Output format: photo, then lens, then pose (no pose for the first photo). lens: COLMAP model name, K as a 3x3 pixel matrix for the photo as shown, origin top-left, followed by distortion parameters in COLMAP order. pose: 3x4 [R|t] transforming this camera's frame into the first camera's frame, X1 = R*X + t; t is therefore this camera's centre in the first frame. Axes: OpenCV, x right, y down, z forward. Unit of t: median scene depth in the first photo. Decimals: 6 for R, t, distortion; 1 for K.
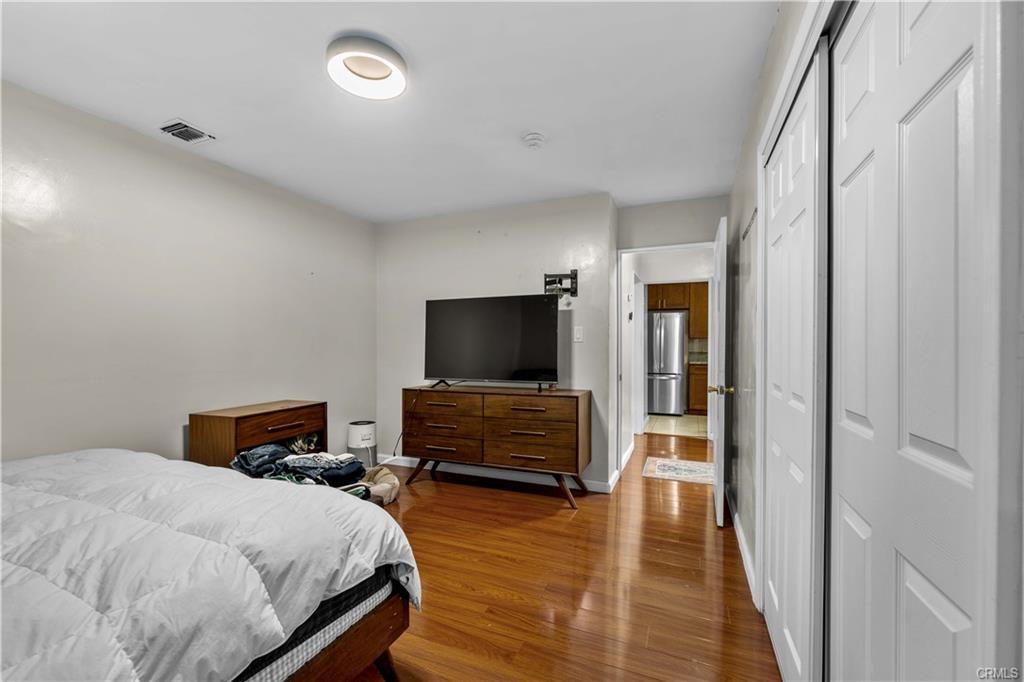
lens RADIAL K [[415.5, 0, 512.3], [0, 415.5, 344.2], [0, 0, 1]] dist [-0.009678, -0.001449]
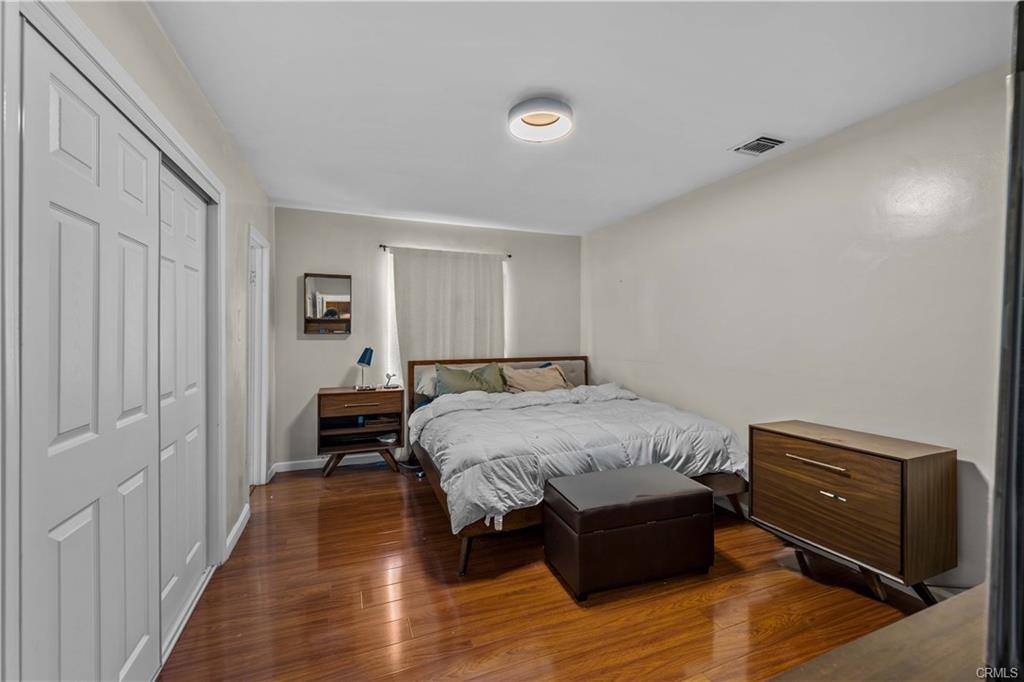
lens RADIAL K [[415.5, 0, 509.6], [0, 415.5, 340.4], [0, 0, 1]] dist [-0.009678, -0.001449]
pose [[-0.721402, -0.002997, -0.692510, 0.440303], [-0.005830, 0.999981, 0.001745, -0.019991], [0.692492, 0.005296, -0.721406, 1.487642]]
